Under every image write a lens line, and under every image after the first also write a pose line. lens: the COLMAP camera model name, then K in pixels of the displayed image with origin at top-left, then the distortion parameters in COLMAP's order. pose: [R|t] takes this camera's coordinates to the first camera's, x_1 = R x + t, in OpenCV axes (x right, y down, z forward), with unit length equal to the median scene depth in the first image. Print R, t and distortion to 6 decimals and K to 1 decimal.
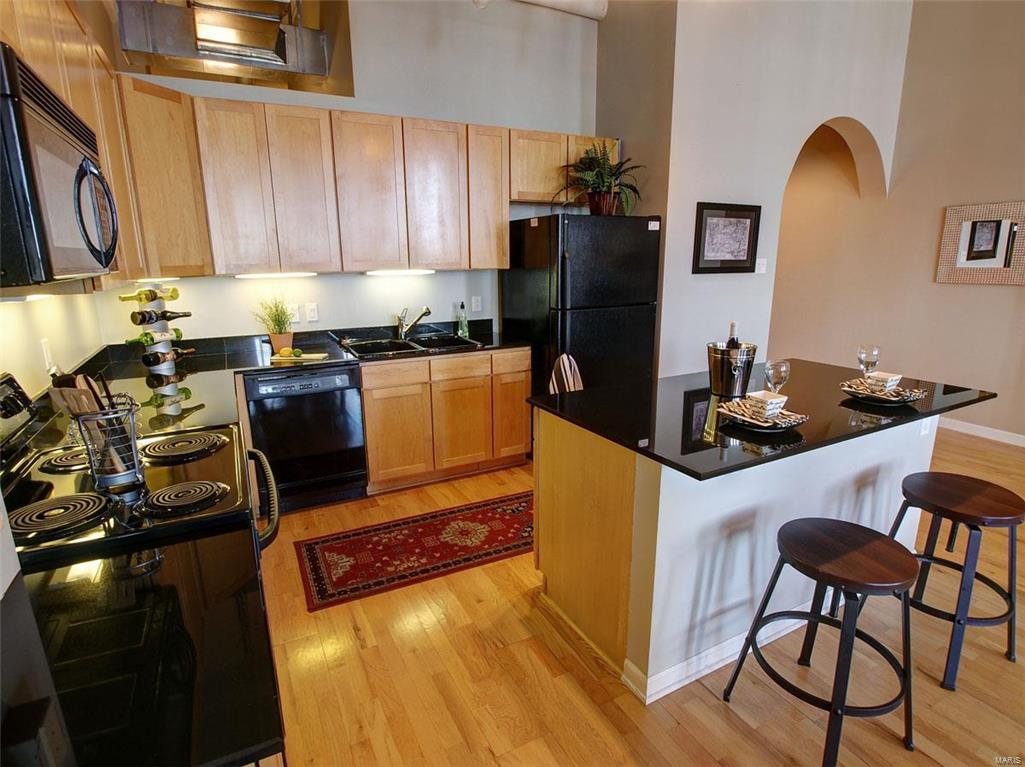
lens RADIAL K [[540.2, 0, 508.4], [0, 540.2, 387.2], [0, 0, 1]] dist [-0.014015, -0.004096]
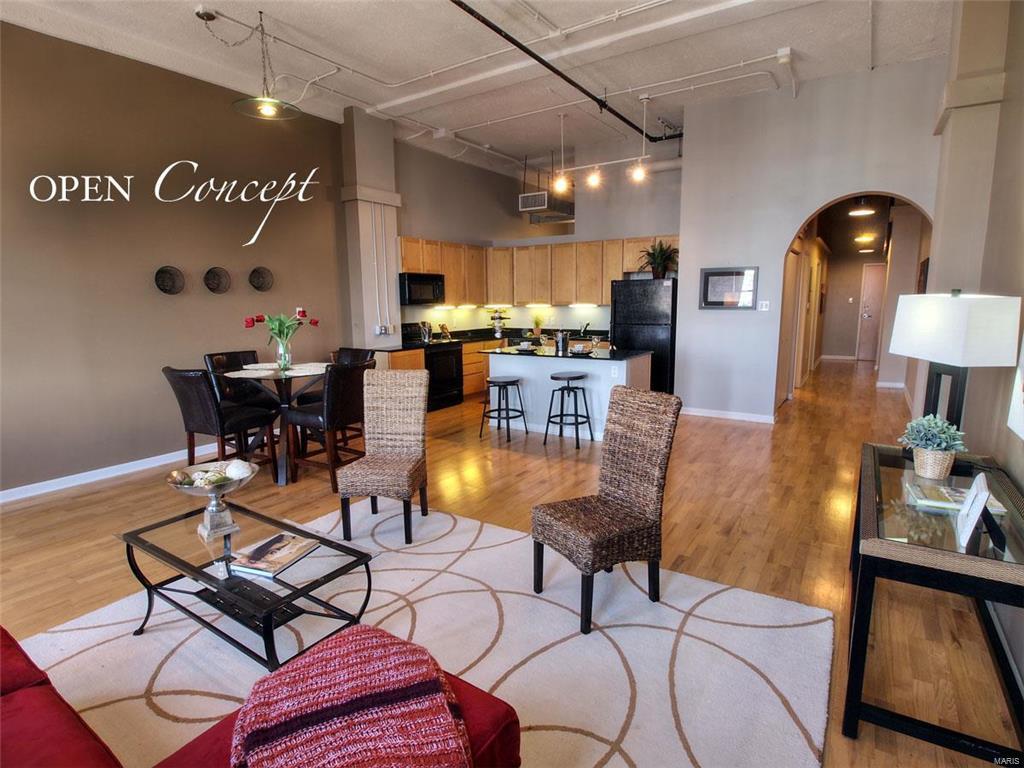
lens RADIAL K [[539.7, 0, 508.1], [0, 539.7, 390.1], [0, 0, 1]] dist [-0.014015, -0.004096]
pose [[0.482555, 0.149238, -0.863058, 1.711179], [-0.200595, 0.978017, 0.056960, 0.069035], [0.852585, 0.145639, 0.501884, -0.364535]]
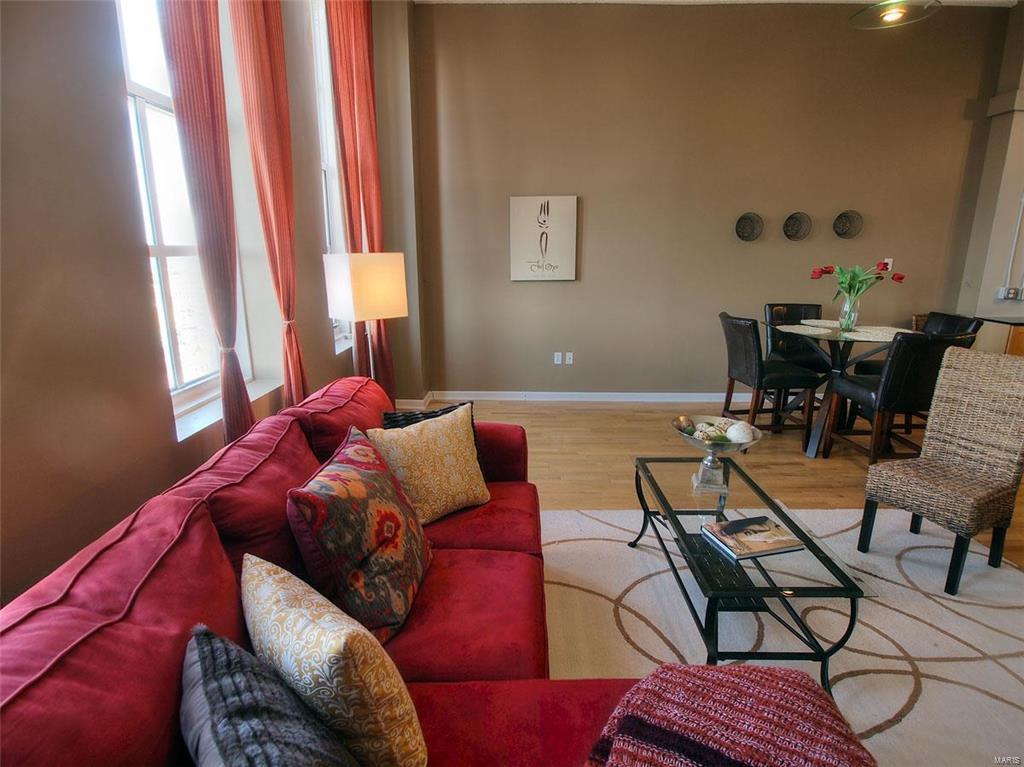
lens RADIAL K [[539.7, 0, 509.2], [0, 539.7, 380.3], [0, 0, 1]] dist [-0.014015, -0.004096]
pose [[-0.476621, 0.217088, -0.851883, 1.638349], [-0.204283, 0.915155, 0.347506, 0.052597], [0.855044, 0.339654, -0.391835, -0.306660]]
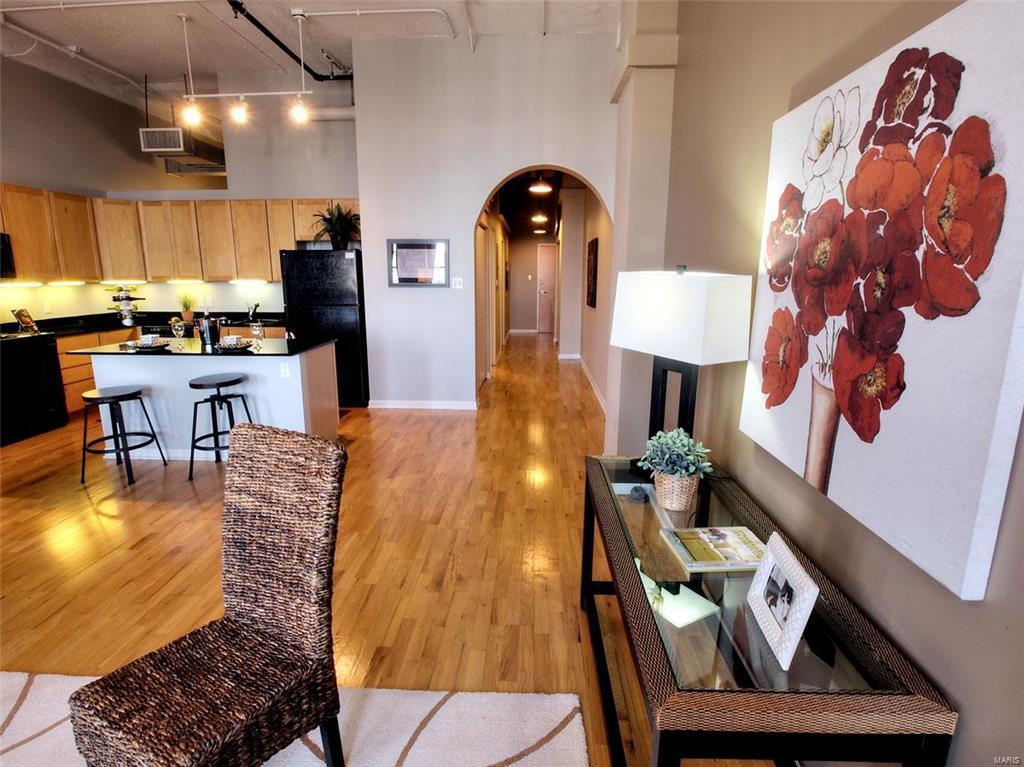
lens RADIAL K [[539.7, 0, 509.7], [0, 539.7, 386.6], [0, 0, 1]] dist [-0.014015, -0.004096]
pose [[0.863076, 0.115675, -0.491649, 1.517255], [-0.130810, 0.991401, 0.003622, 0.011571], [0.487840, 0.061186, 0.870786, -0.113916]]
